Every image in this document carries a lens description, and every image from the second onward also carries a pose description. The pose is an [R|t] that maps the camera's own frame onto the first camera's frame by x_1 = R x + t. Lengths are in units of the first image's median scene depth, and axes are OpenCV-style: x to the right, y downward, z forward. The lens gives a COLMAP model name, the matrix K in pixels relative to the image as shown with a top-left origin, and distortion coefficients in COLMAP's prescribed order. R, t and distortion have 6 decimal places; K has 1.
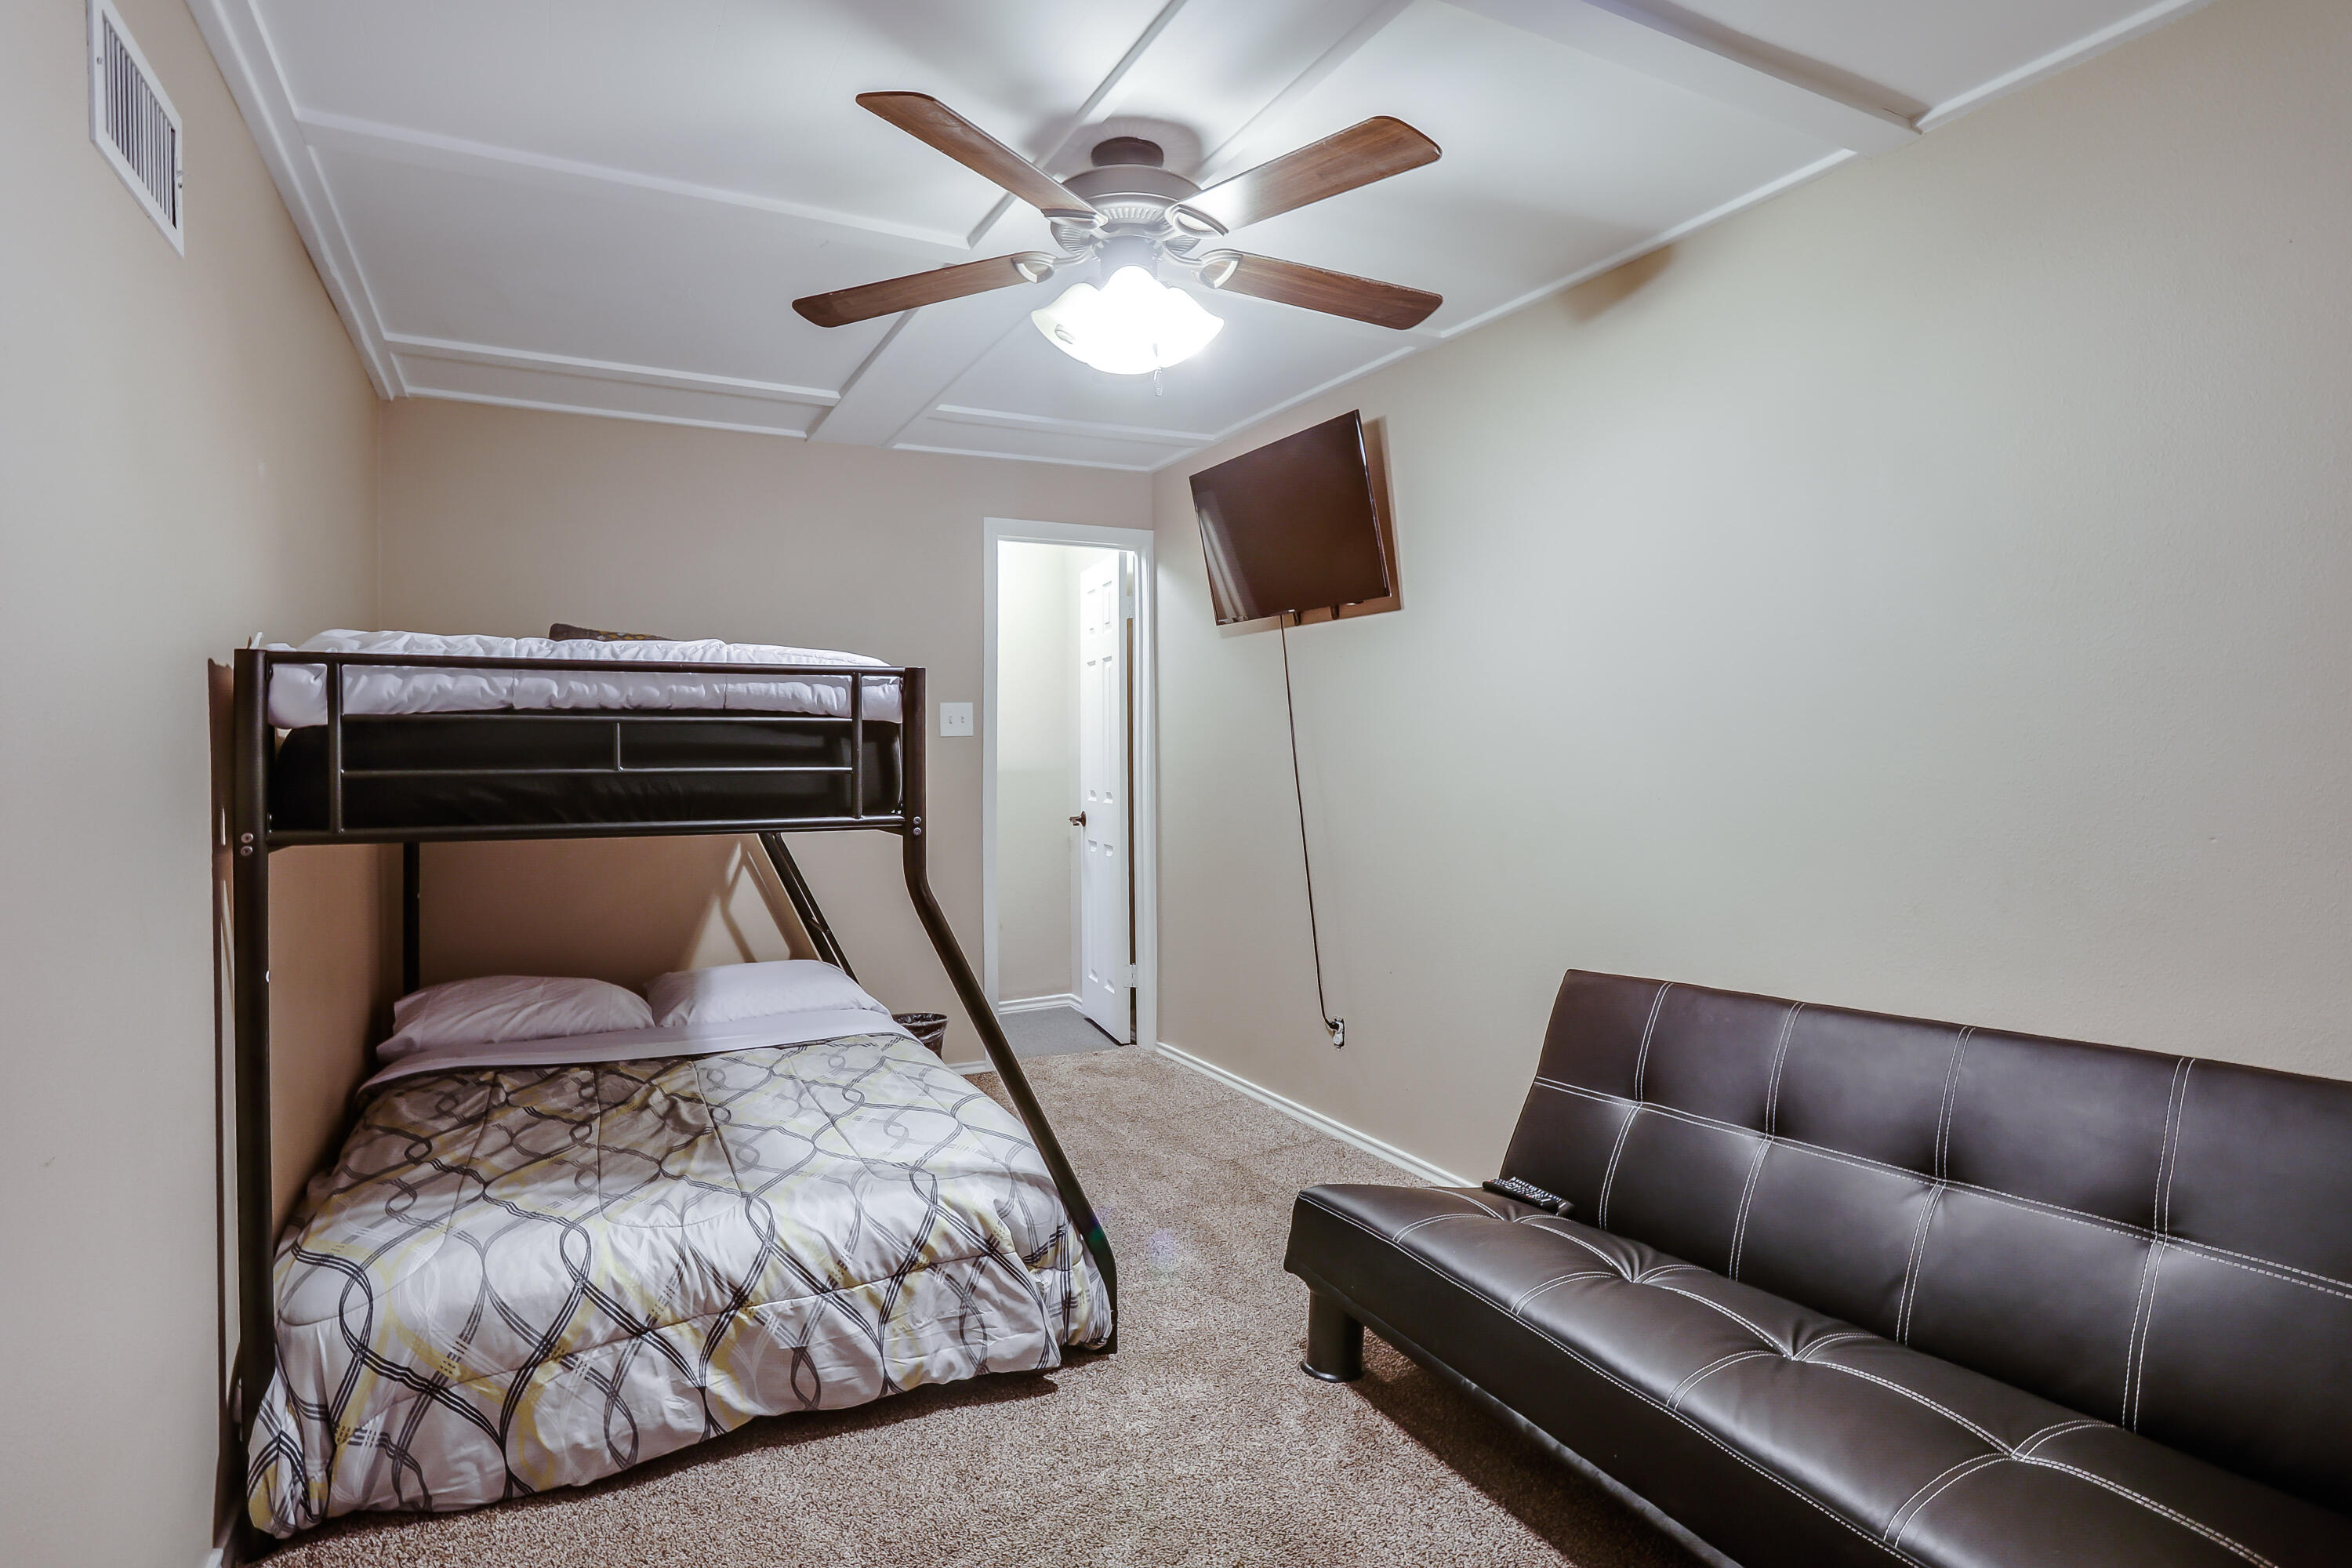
lens RADIAL K [[1164.8, 0, 1156.5], [0, 1164.8, 772.9], [0, 0, 1]] dist [-0.078621, 0.030177]
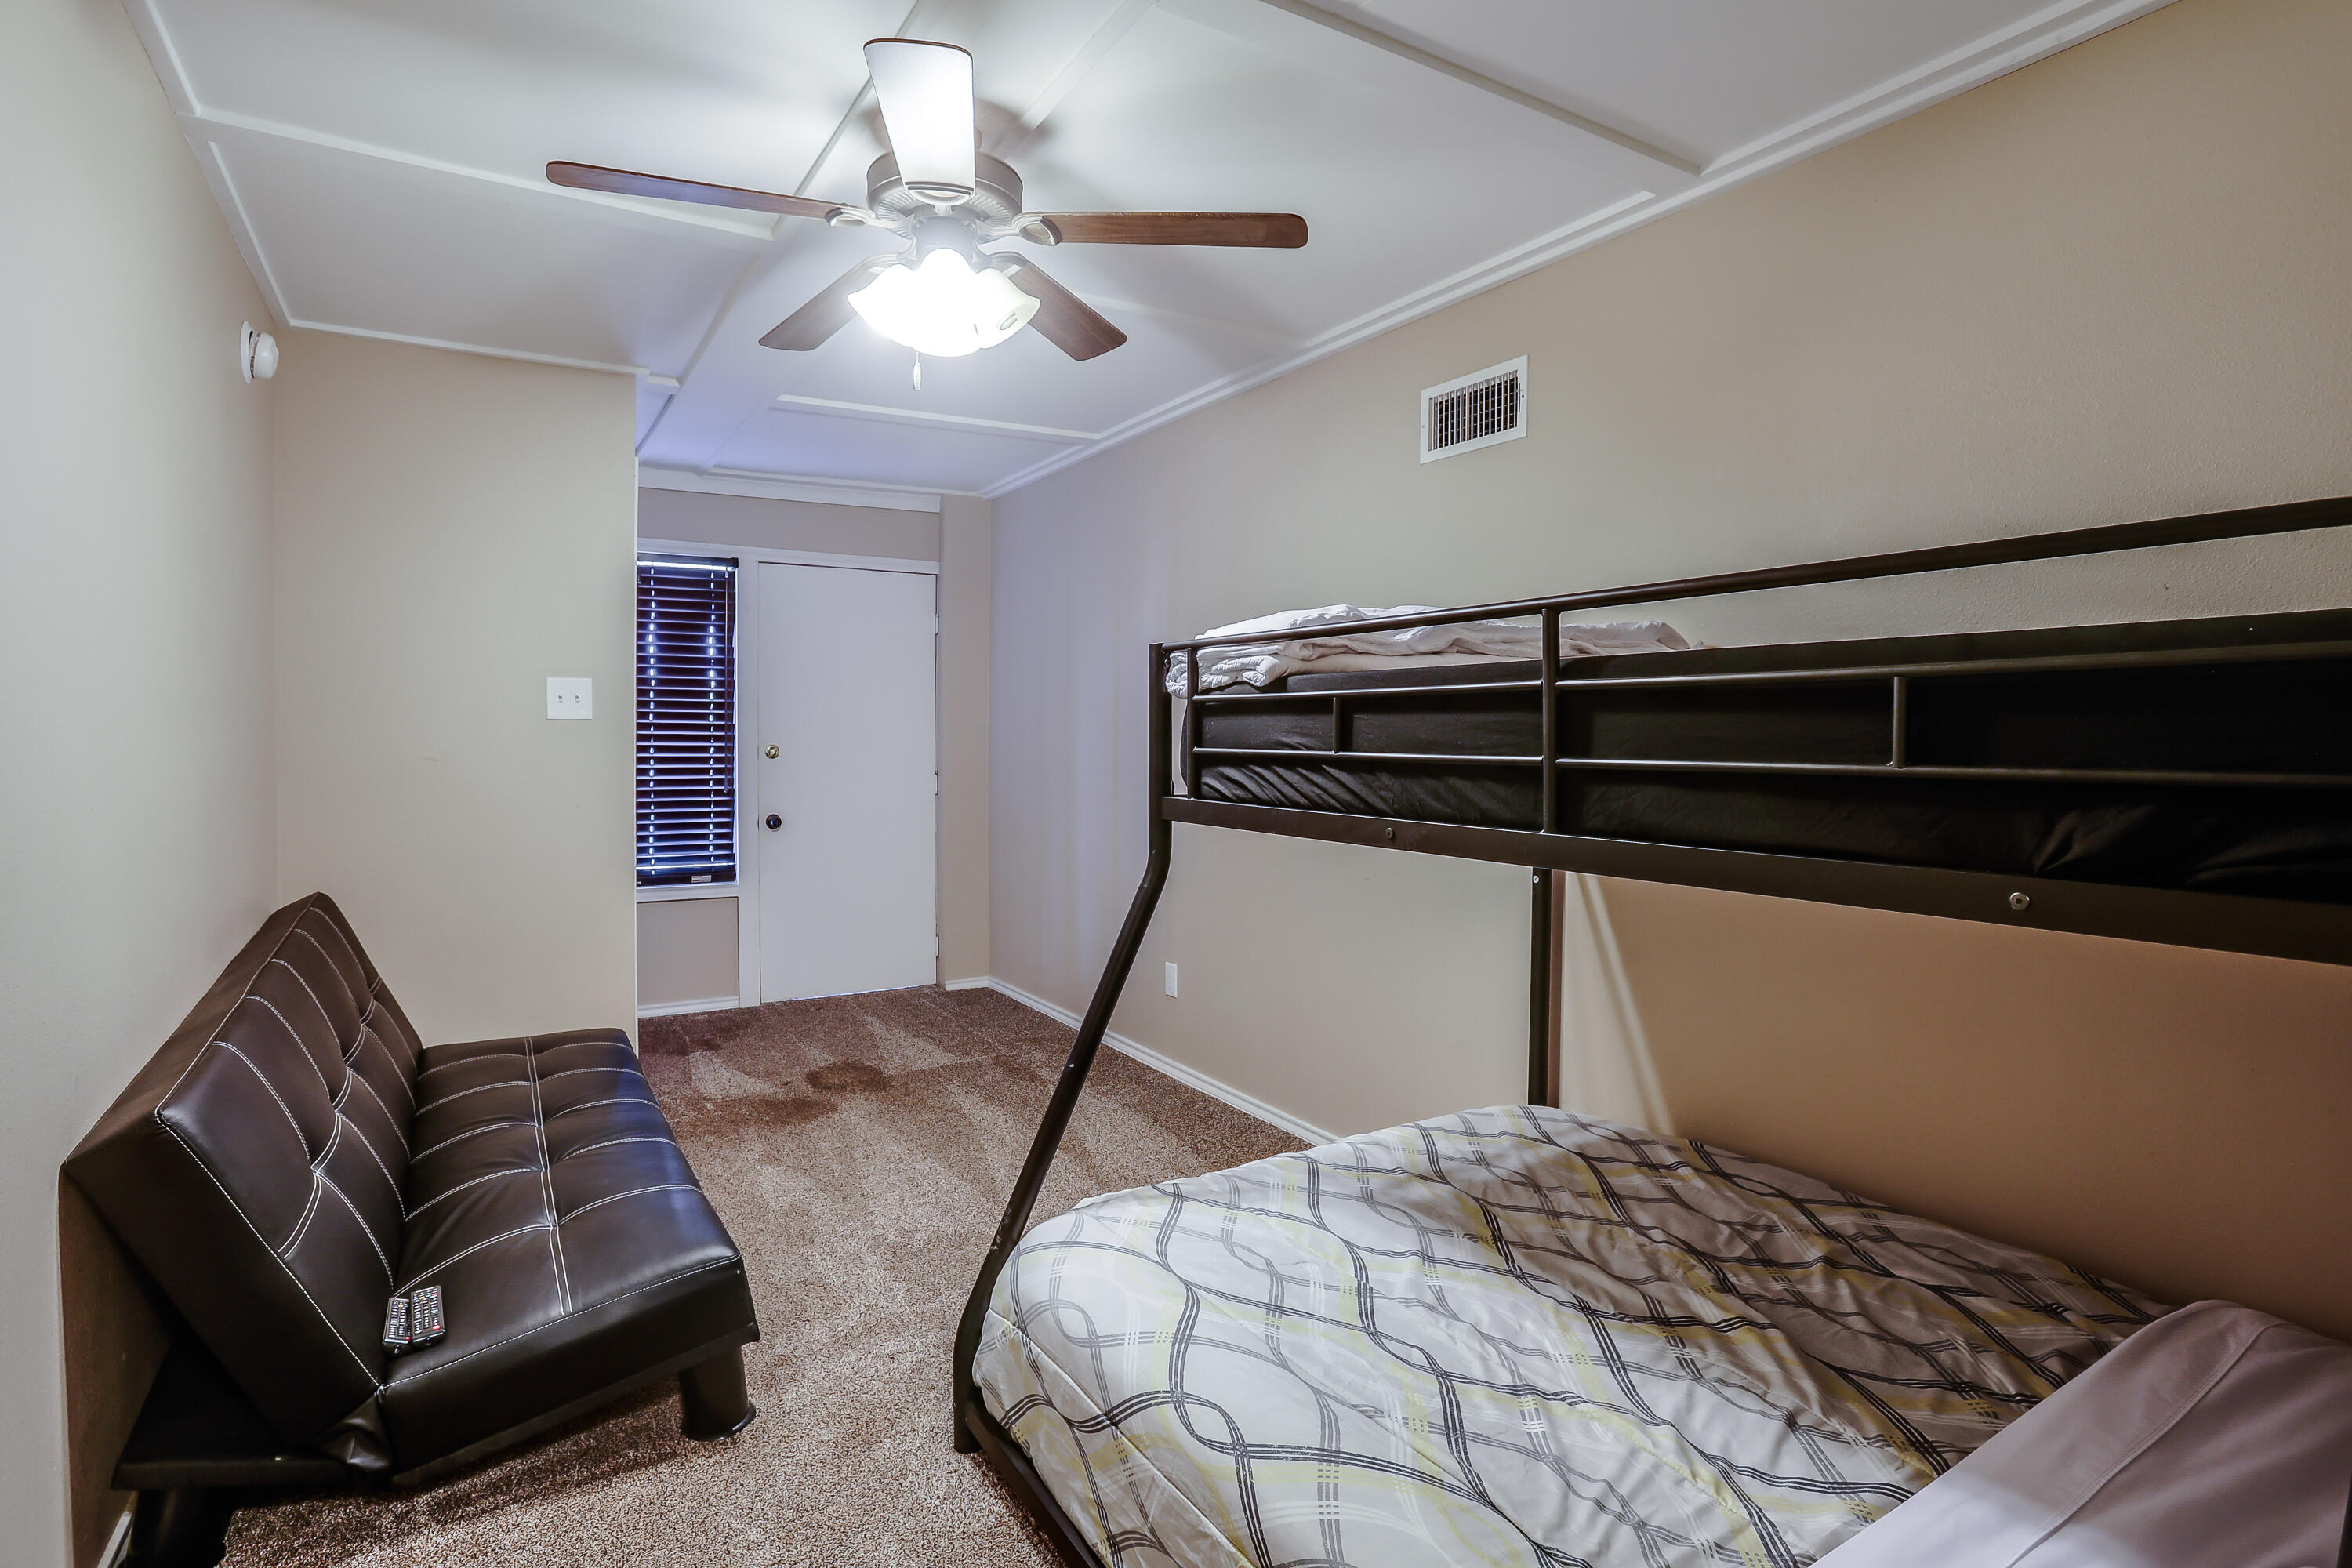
lens RADIAL K [[1164.8, 0, 1156.5], [0, 1164.8, 772.9], [0, 0, 1]] dist [-0.078621, 0.030177]
pose [[-0.997641, -0.000611, -0.068641, -0.126818], [-0.003791, 0.998924, 0.046212, -0.027365], [0.068539, 0.046363, -0.996571, 1.824475]]
